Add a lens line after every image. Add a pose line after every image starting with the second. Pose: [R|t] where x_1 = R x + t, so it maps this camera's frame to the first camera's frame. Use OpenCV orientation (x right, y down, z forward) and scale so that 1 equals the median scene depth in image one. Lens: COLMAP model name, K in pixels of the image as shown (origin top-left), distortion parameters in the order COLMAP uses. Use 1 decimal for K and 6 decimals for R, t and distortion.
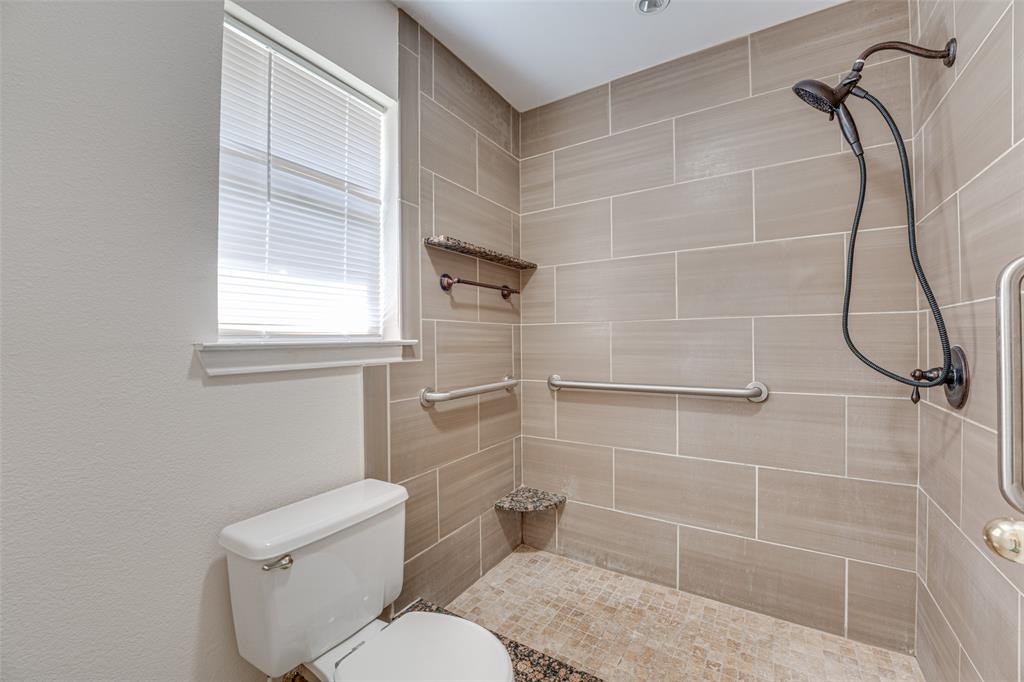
lens RADIAL K [[418.8, 0, 510.6], [0, 418.8, 340.9], [0, 0, 1]] dist [-0.028135, 0.002961]
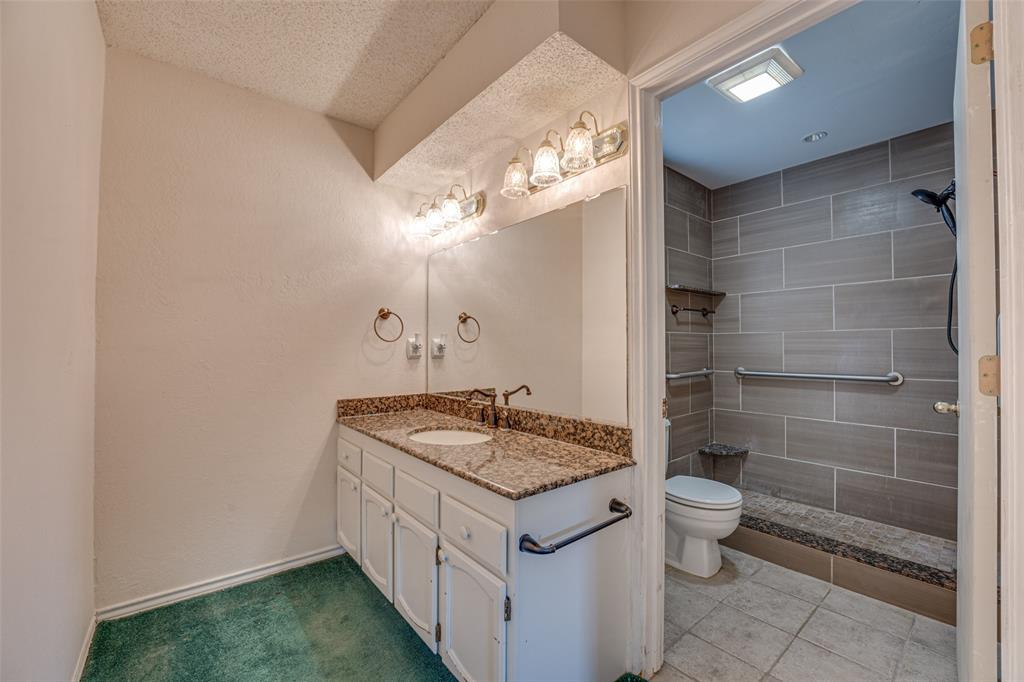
lens RADIAL K [[418.8, 0, 510.6], [0, 418.8, 340.9], [0, 0, 1]] dist [-0.028135, 0.002961]
pose [[0.949692, 0.000830, -0.313184, -0.230977], [-0.003318, 0.999967, -0.007411, 0.001142], [0.313168, 0.008077, 0.949664, -0.735751]]
